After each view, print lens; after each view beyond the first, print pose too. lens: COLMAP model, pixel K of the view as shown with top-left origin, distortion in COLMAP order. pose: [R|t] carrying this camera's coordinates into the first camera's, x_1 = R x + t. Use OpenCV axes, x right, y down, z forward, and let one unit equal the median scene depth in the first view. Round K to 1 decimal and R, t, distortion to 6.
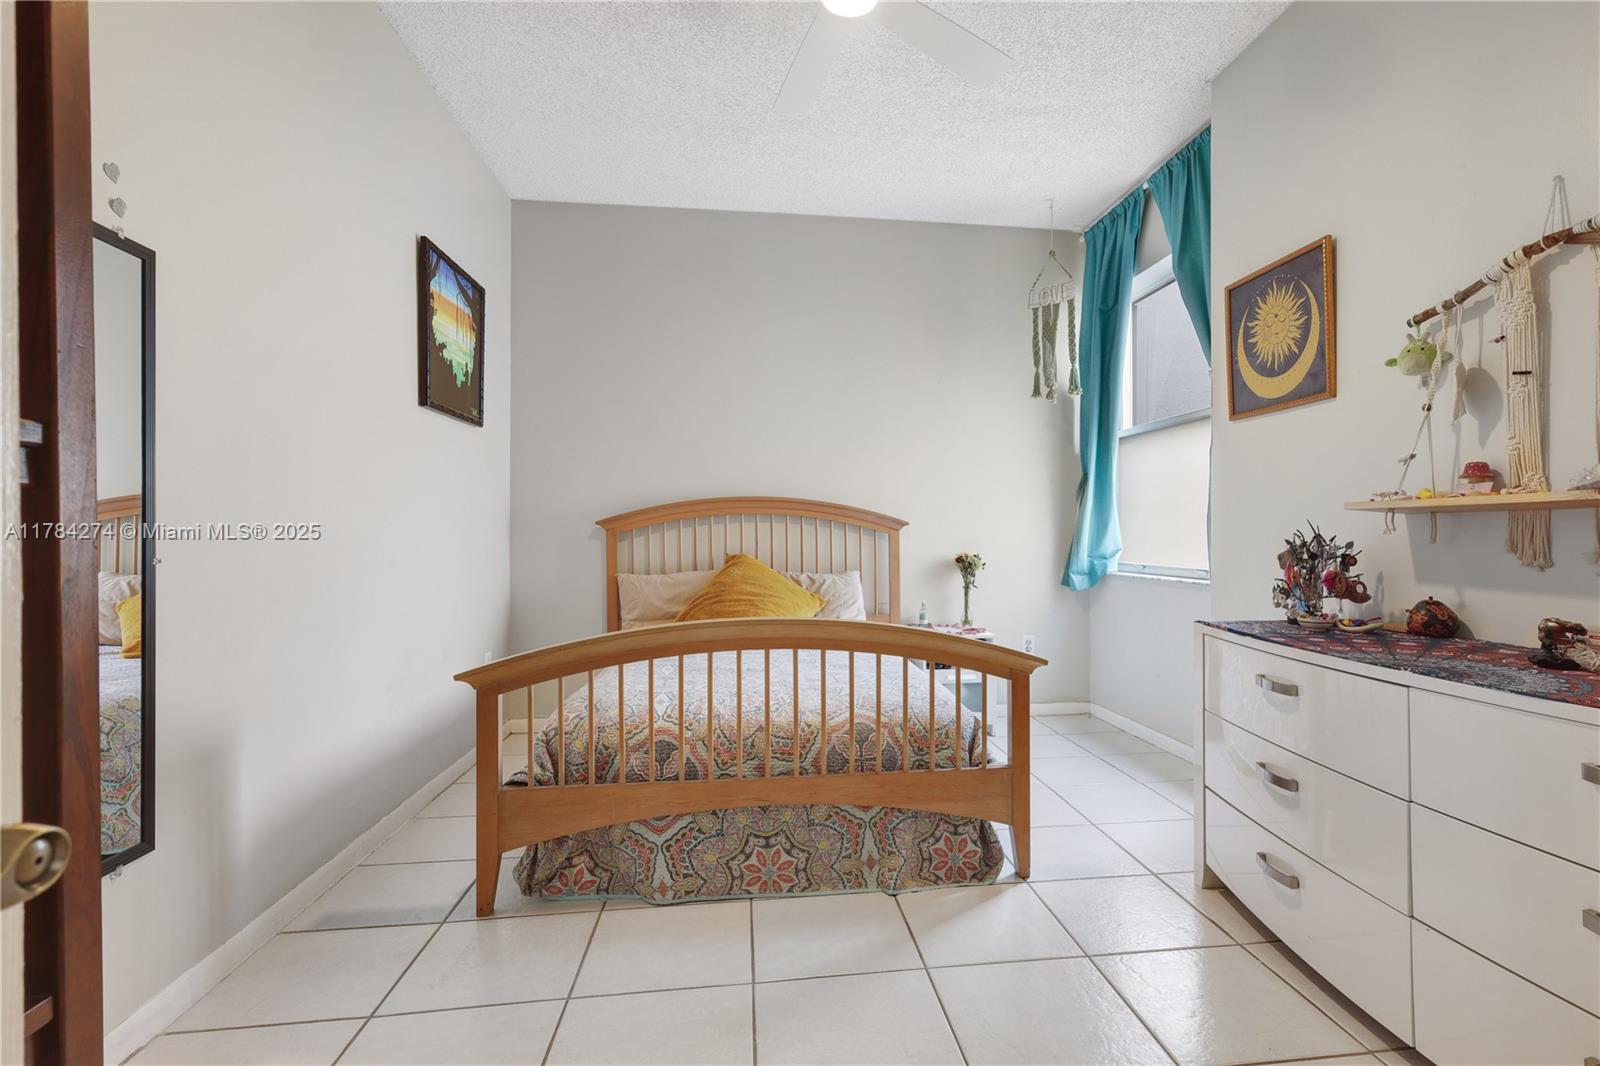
lens RADIAL K [[740.6, 0, 802.6], [0, 740.6, 545.3], [0, 0, 1]] dist [-0.008634, 0.000771]
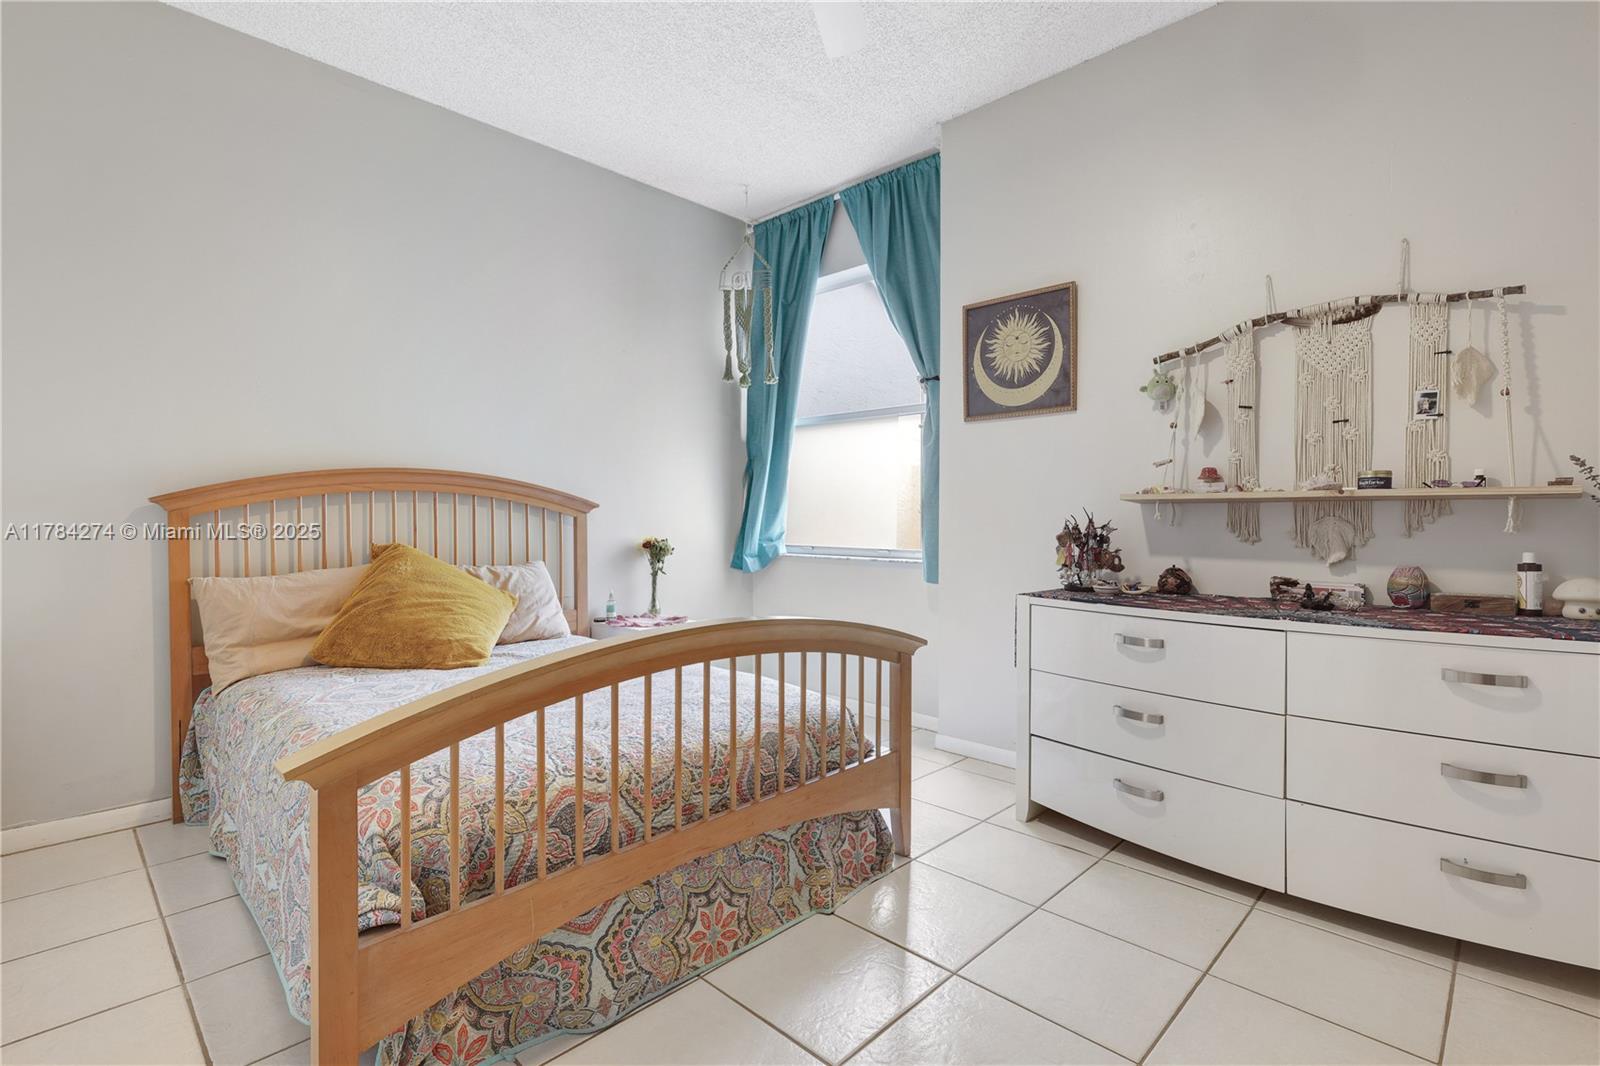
lens RADIAL K [[748.9, 0, 807.9], [0, 748.9, 534.4], [0, 0, 1]] dist [-0.002544, 0.000640]
pose [[0.788399, -0.012875, 0.615030, -0.455828], [0.007736, 0.999909, 0.011016, -0.006164], [-0.615116, -0.003928, 0.788427, 0.283068]]
